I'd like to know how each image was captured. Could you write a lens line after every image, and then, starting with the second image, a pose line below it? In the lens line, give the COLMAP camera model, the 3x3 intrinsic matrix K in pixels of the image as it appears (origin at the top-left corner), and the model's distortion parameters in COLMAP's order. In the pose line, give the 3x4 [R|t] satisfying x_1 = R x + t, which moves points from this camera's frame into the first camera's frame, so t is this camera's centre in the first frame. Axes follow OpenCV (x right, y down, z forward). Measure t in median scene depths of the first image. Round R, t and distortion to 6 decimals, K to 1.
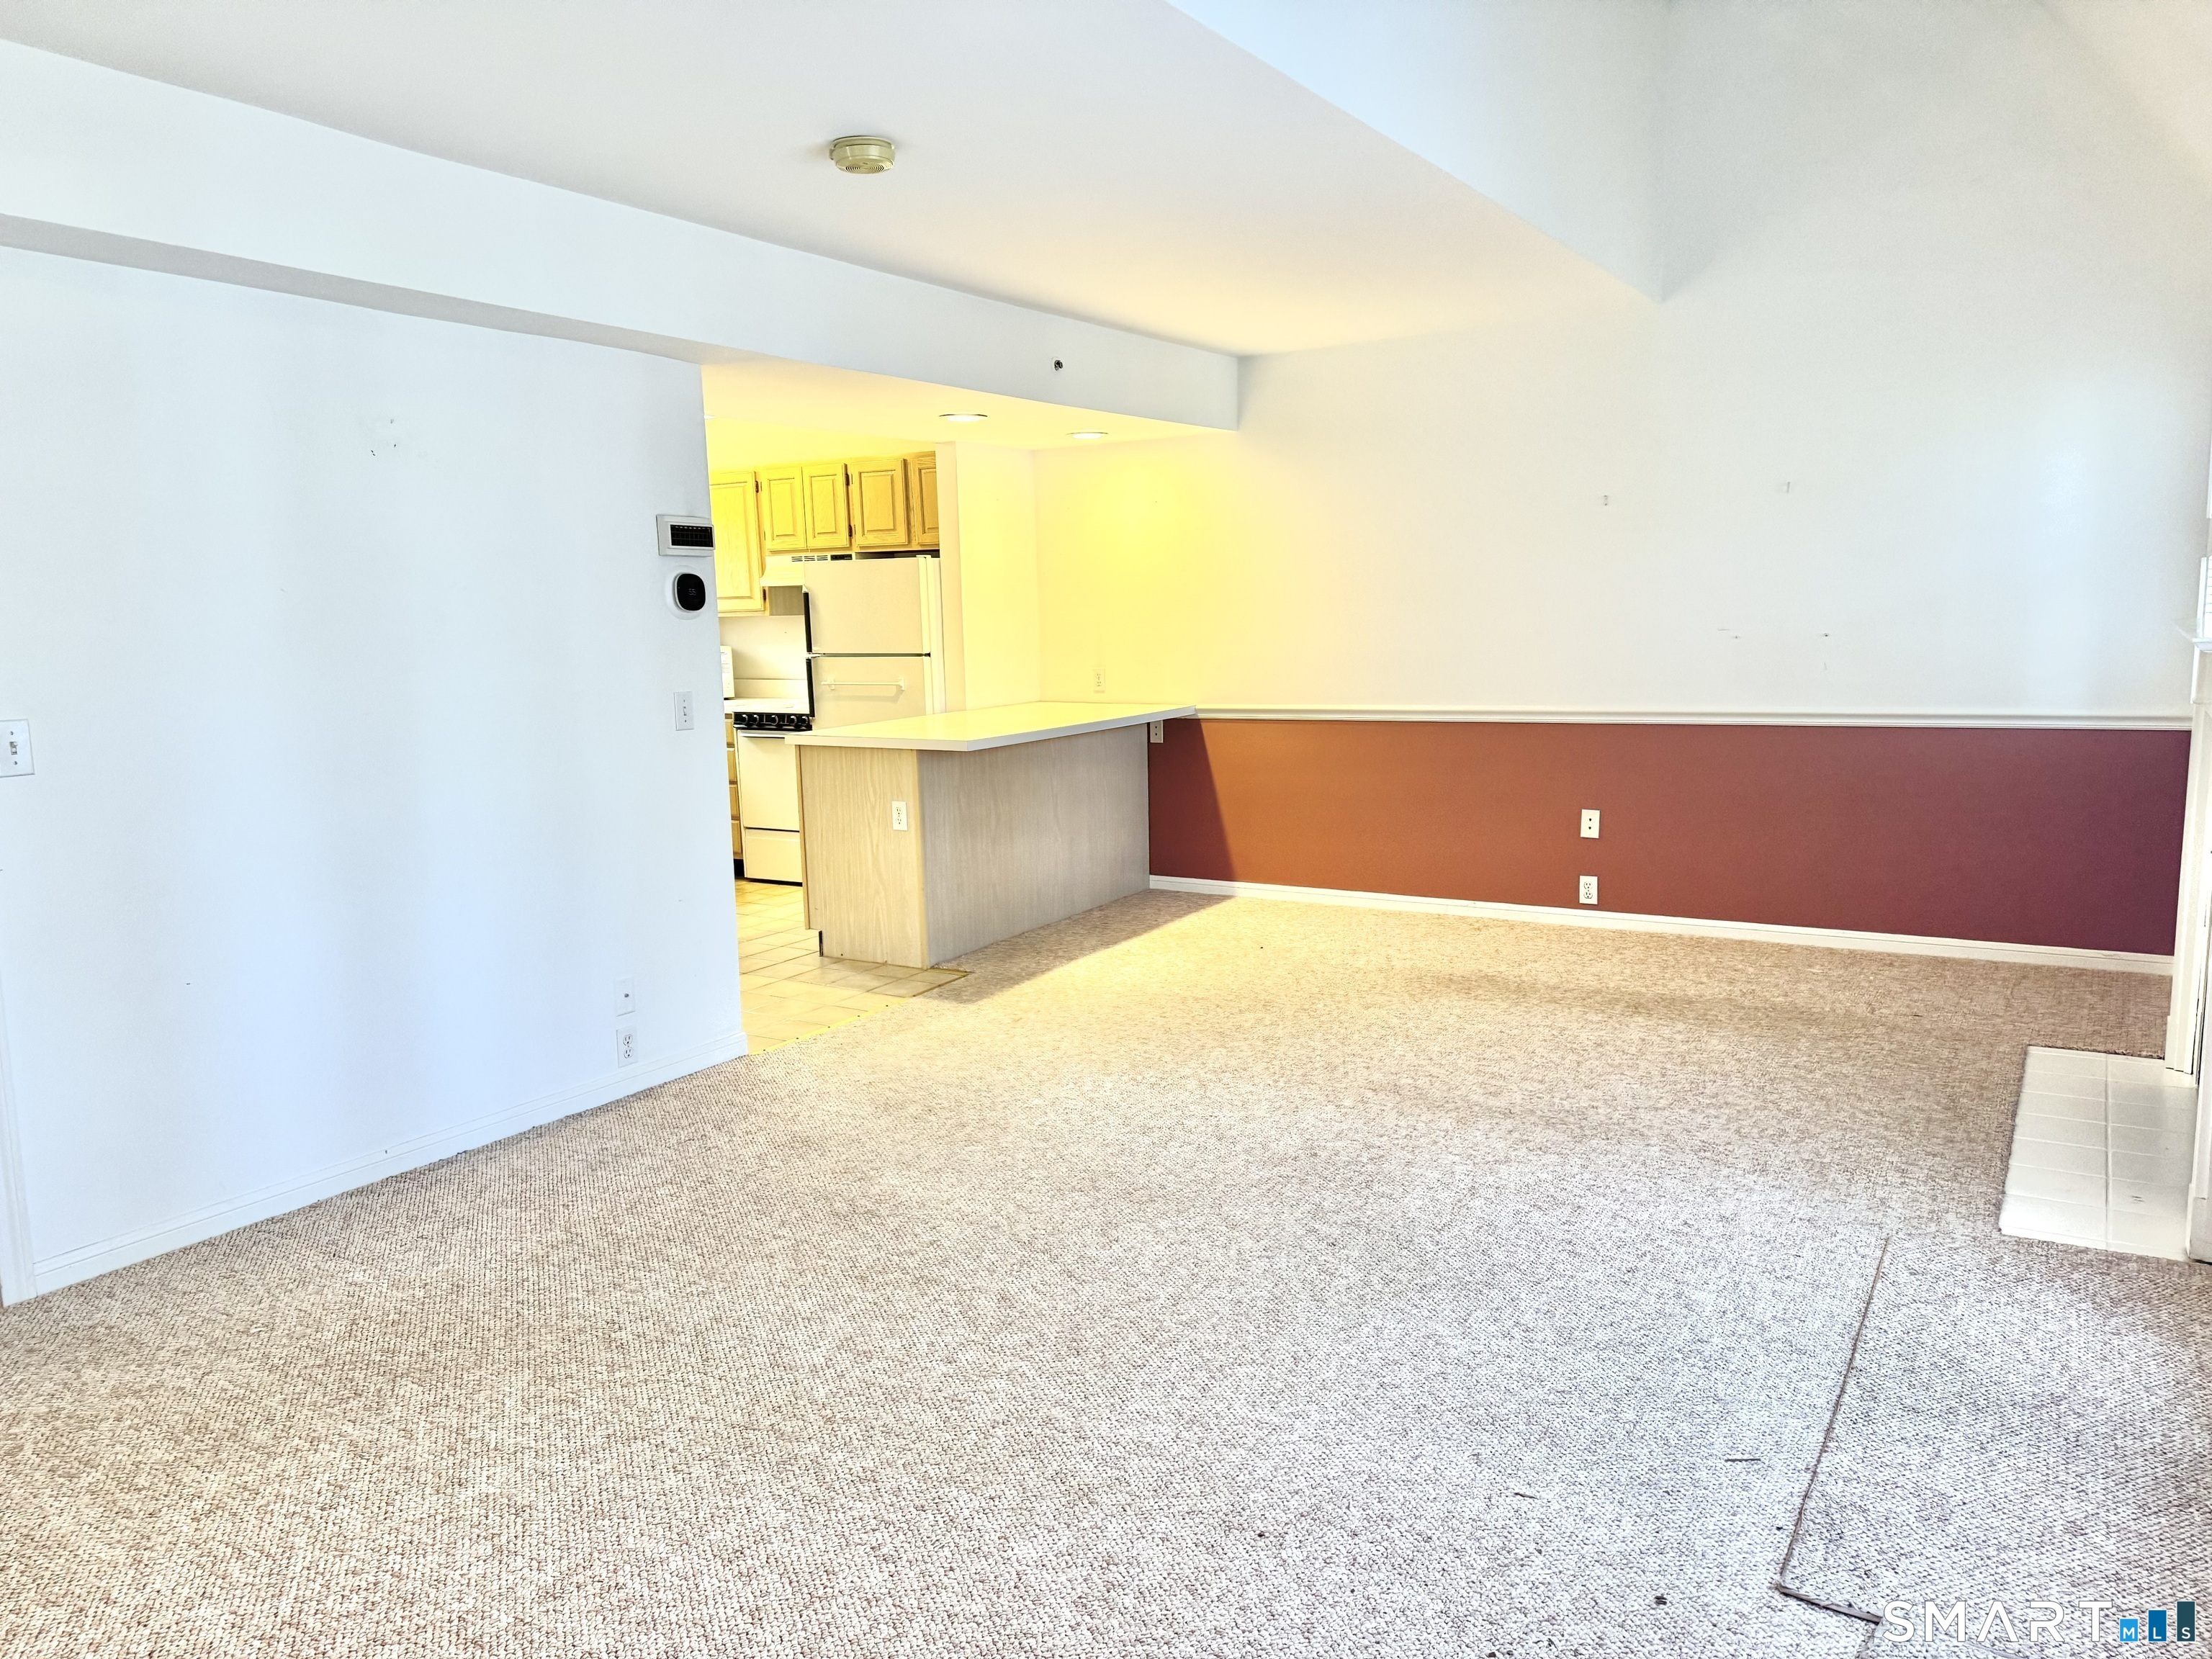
lens RADIAL K [[1551.2, 0, 1103.3], [0, 1551.2, 837.2], [0, 0, 1]] dist [0.123221, -0.167844]
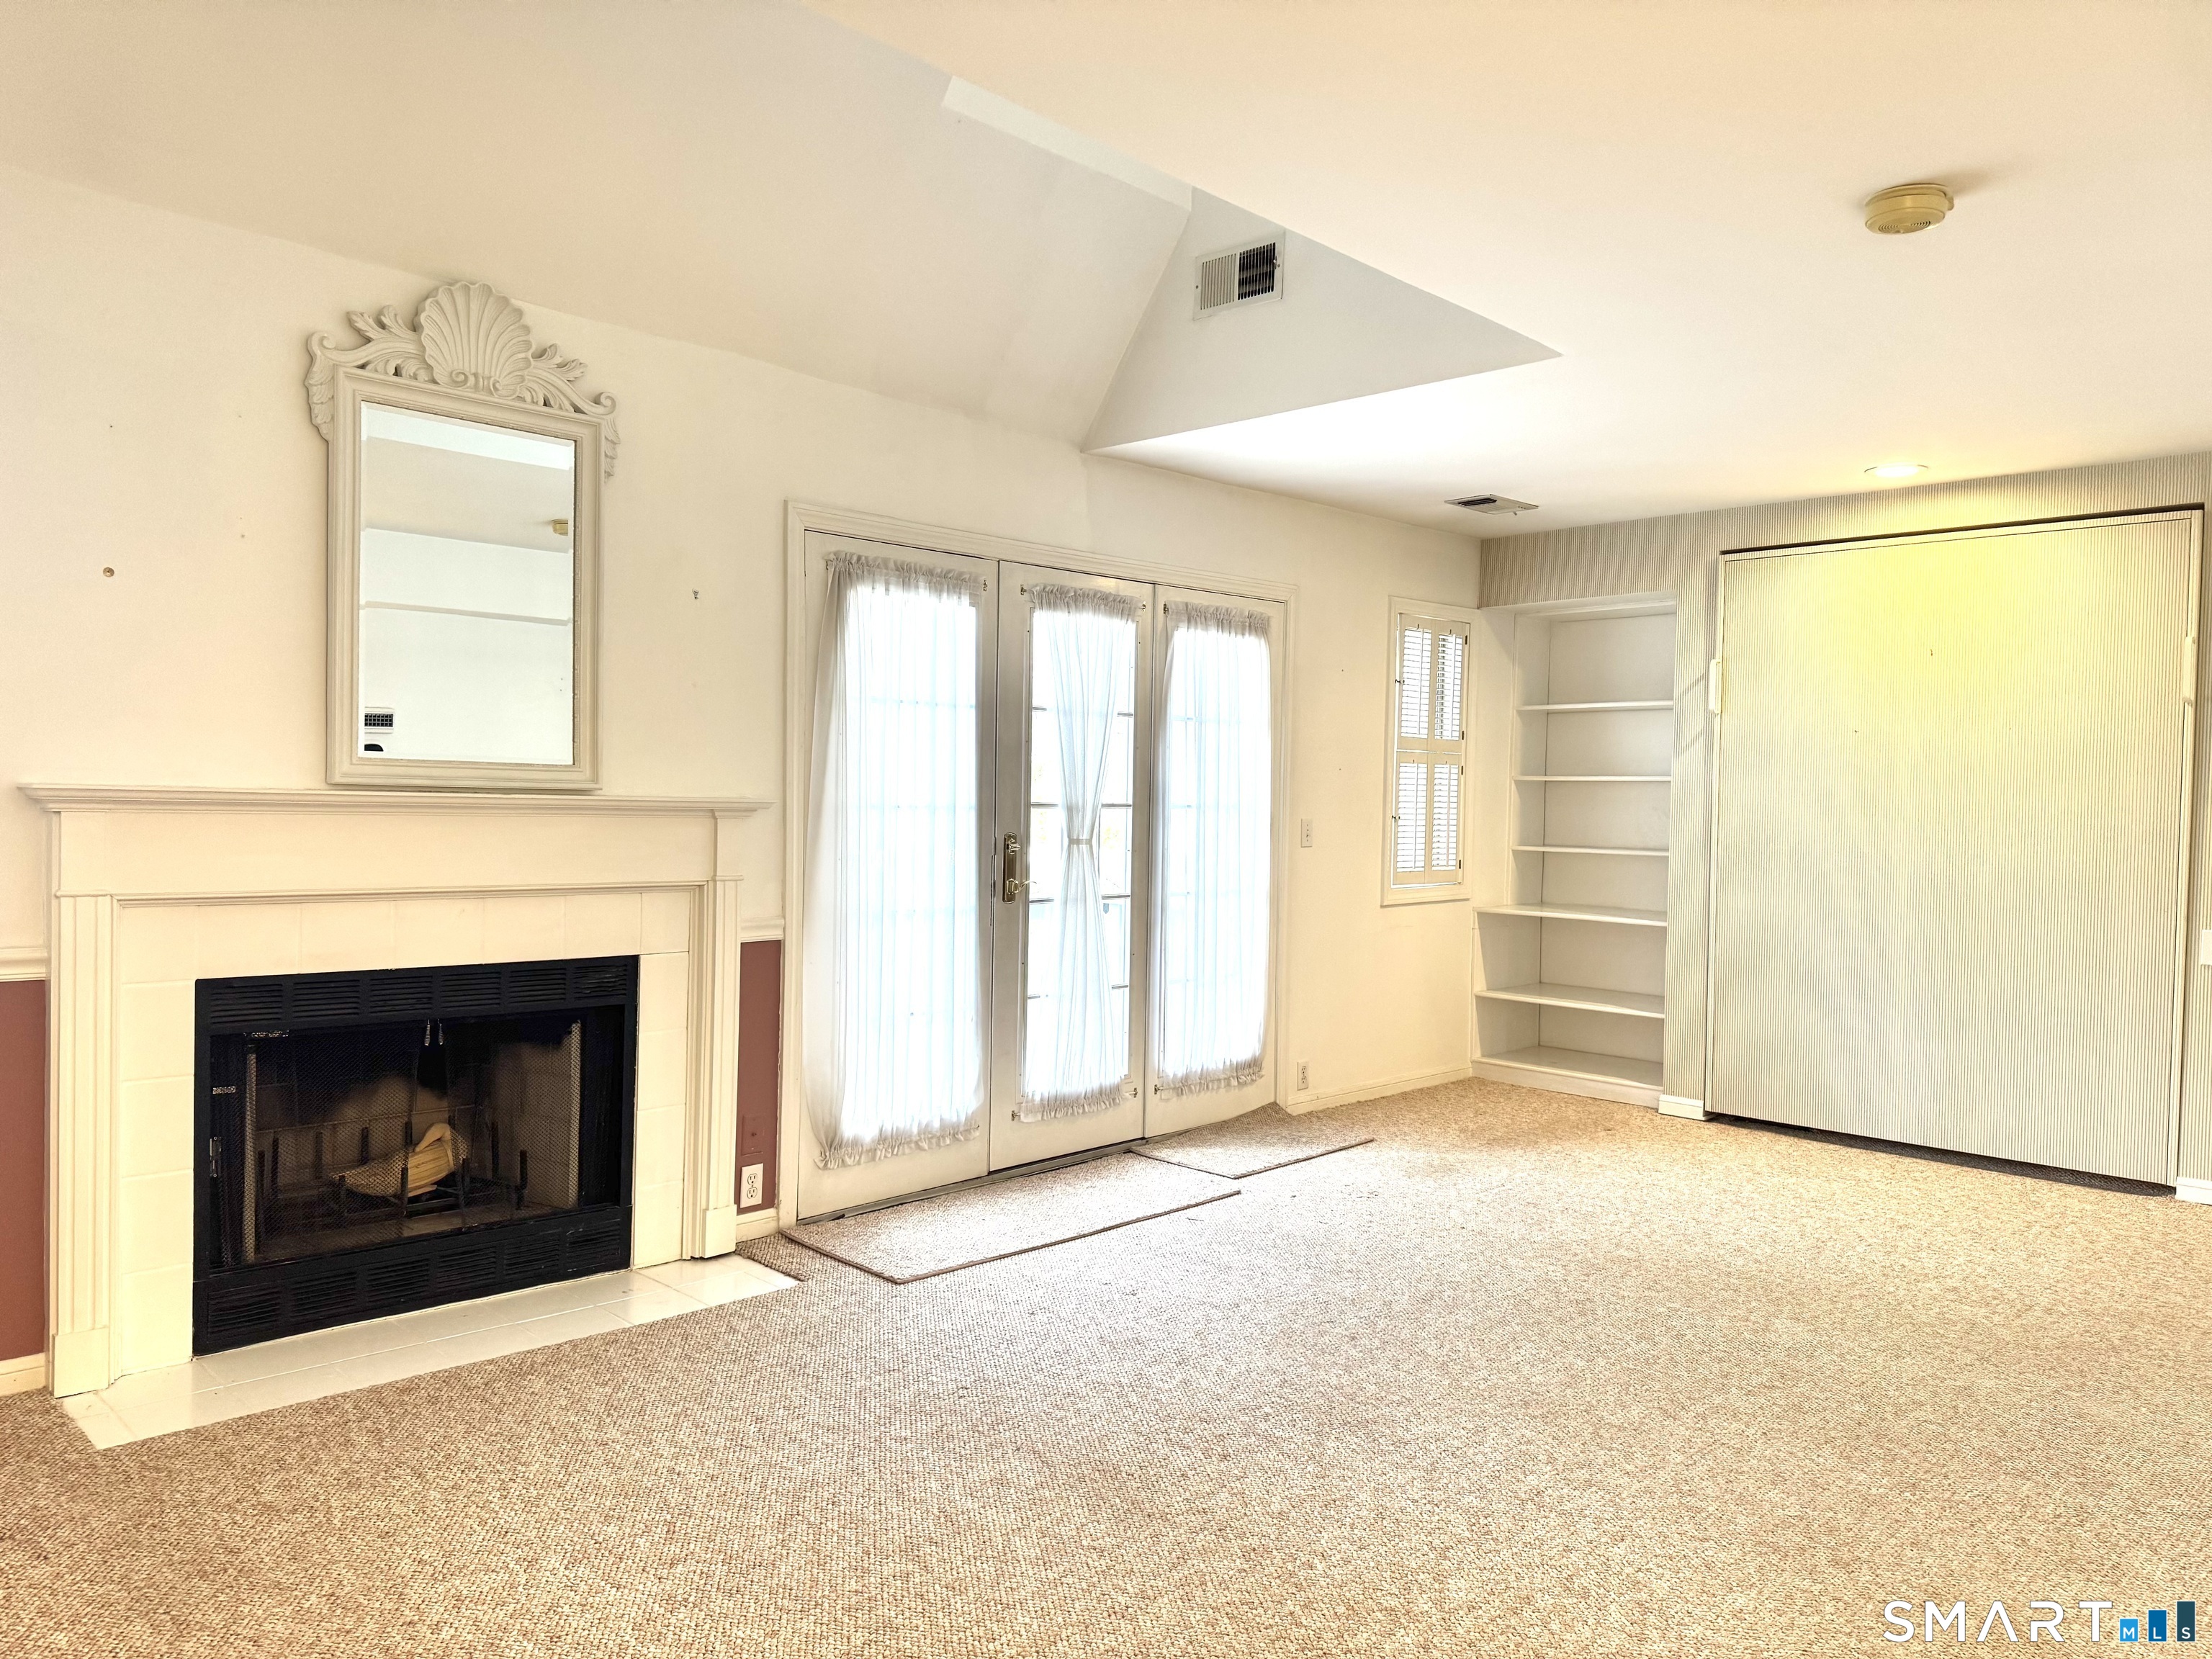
lens RADIAL K [[1551.2, 0, 1103.3], [0, 1551.2, 837.2], [0, 0, 1]] dist [0.123221, -0.167844]
pose [[-0.975870, -0.006041, 0.218271, 0.040919], [0.030526, 0.986027, 0.163768, -0.145471], [-0.216210, 0.166479, -0.962049, 1.075039]]
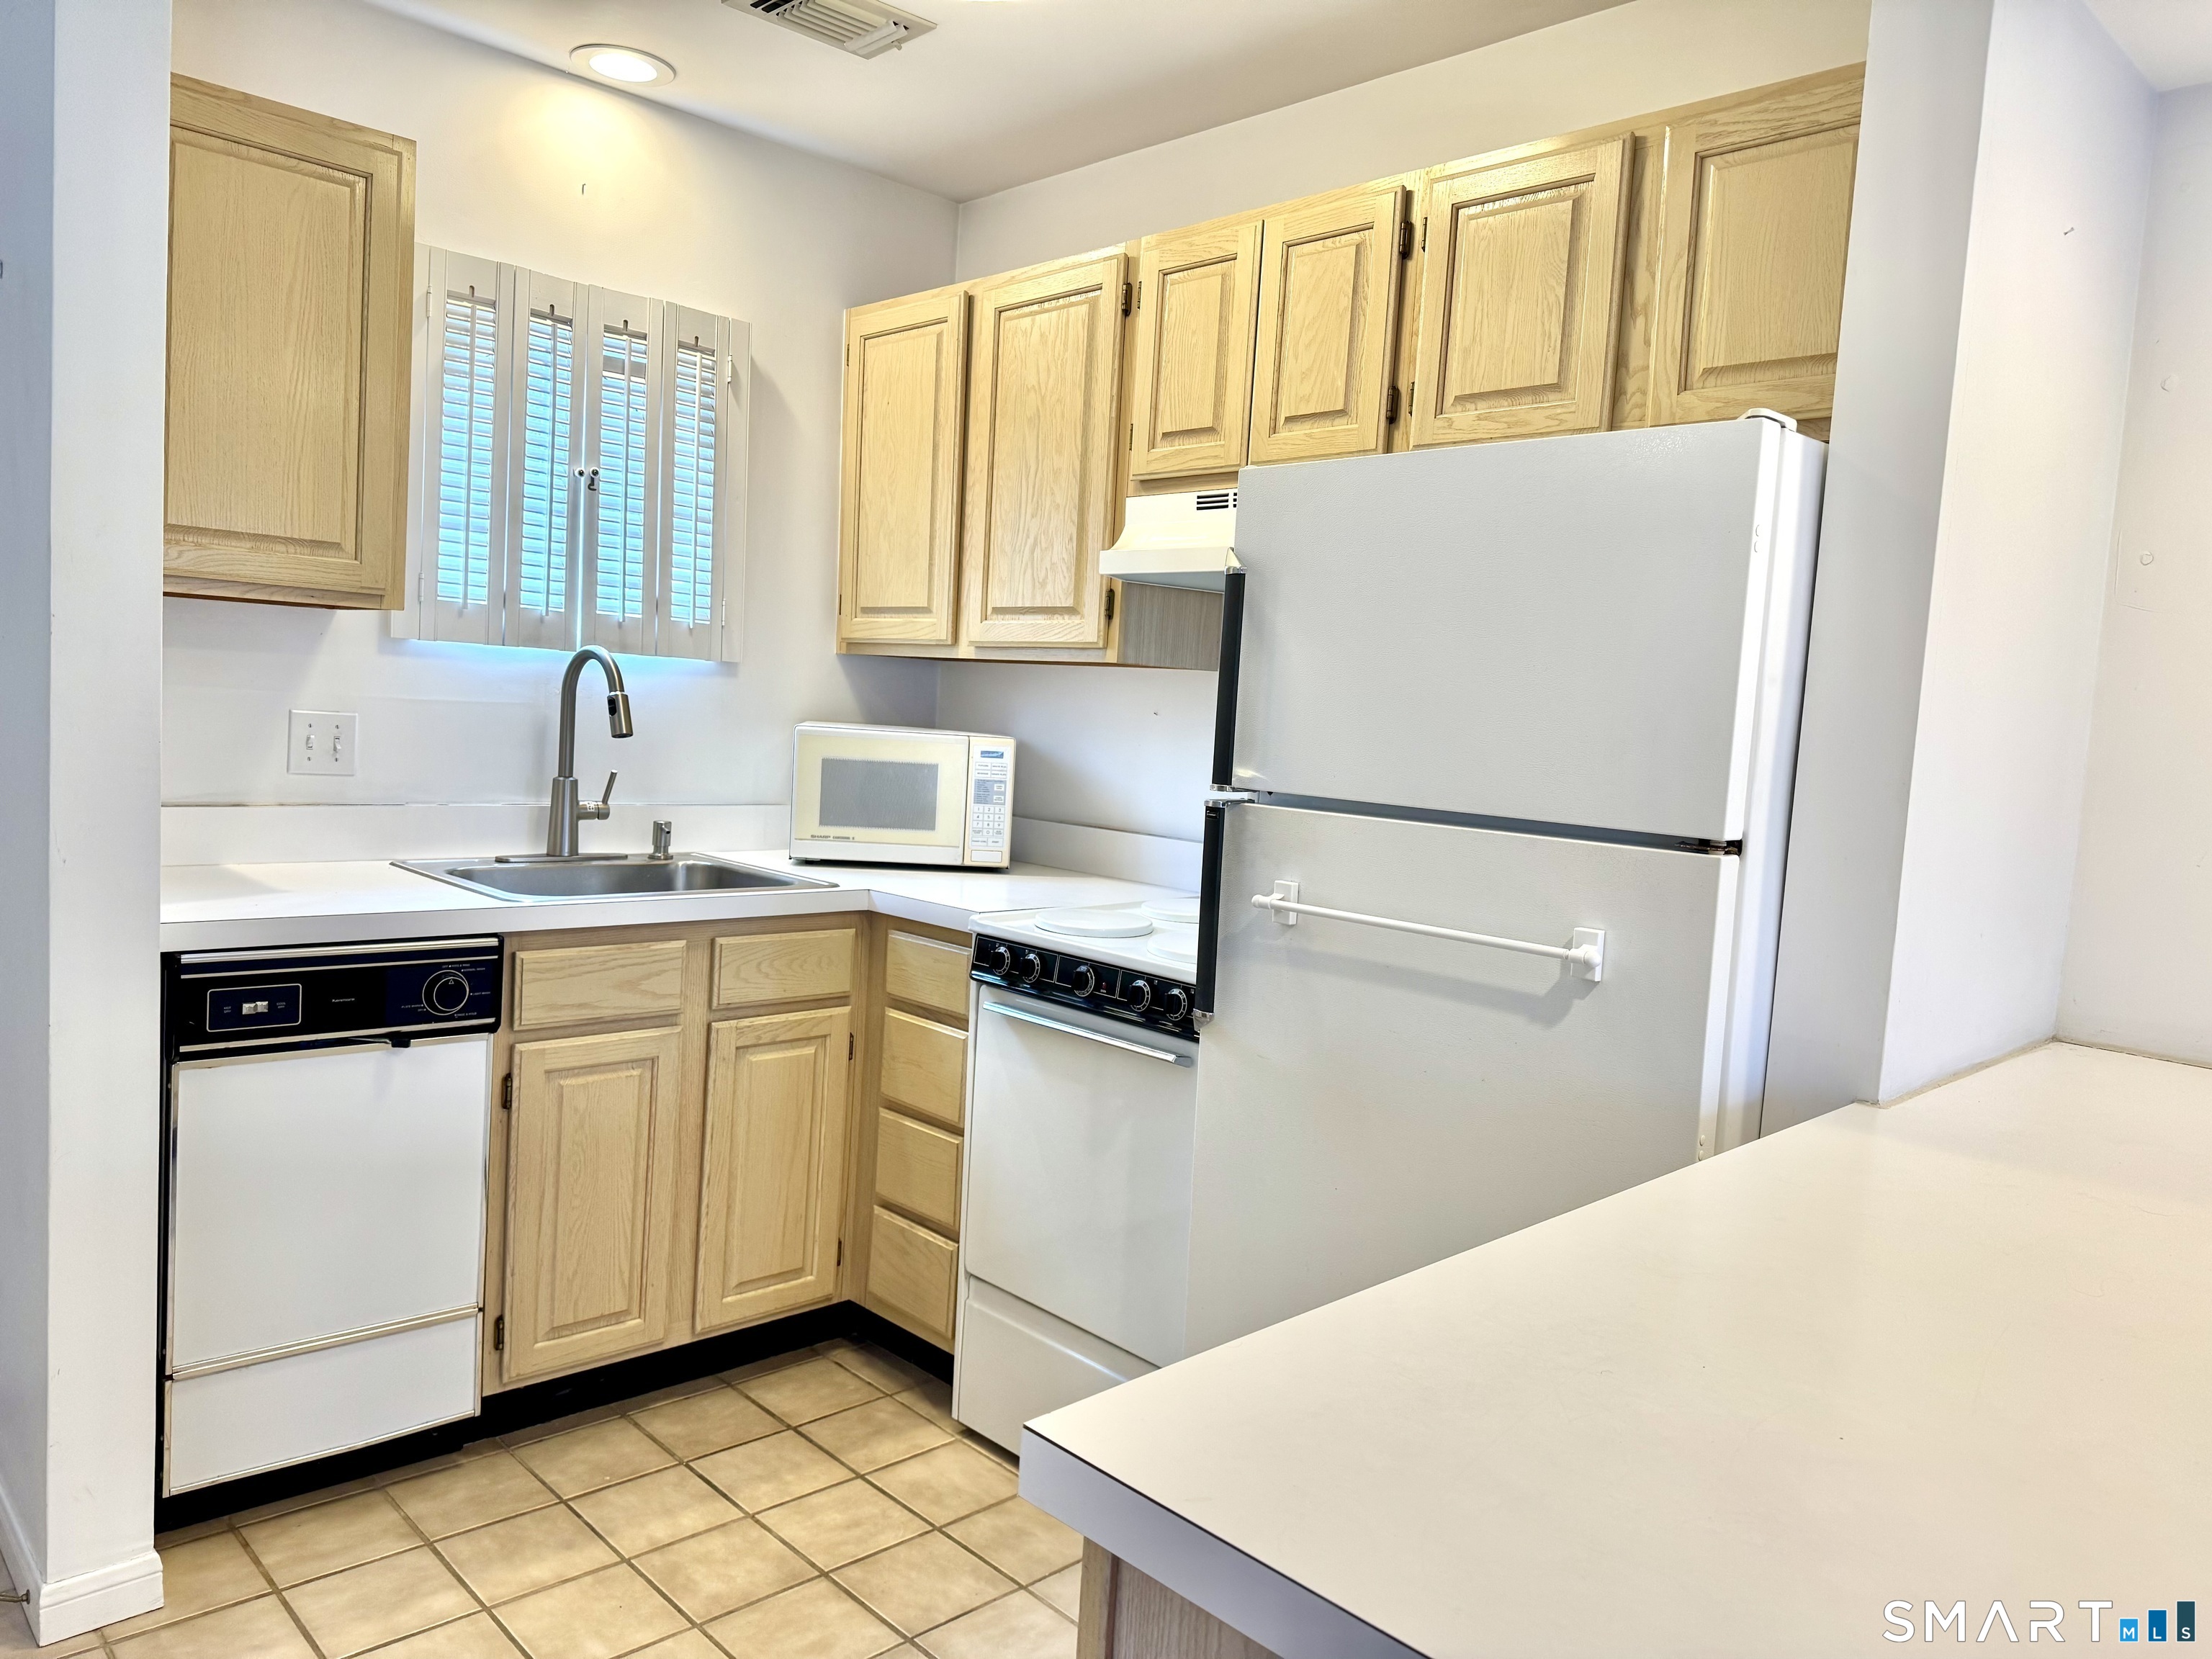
lens RADIAL K [[1568.1, 0, 1056.0], [0, 1568.1, 829.0], [0, 0, 1]] dist [0.125499, -0.215974]
pose [[0.959060, 0.101054, -0.264561, -0.163873], [-0.119505, 0.991333, -0.054559, -0.106052], [0.256755, 0.083942, 0.962824, 0.835800]]
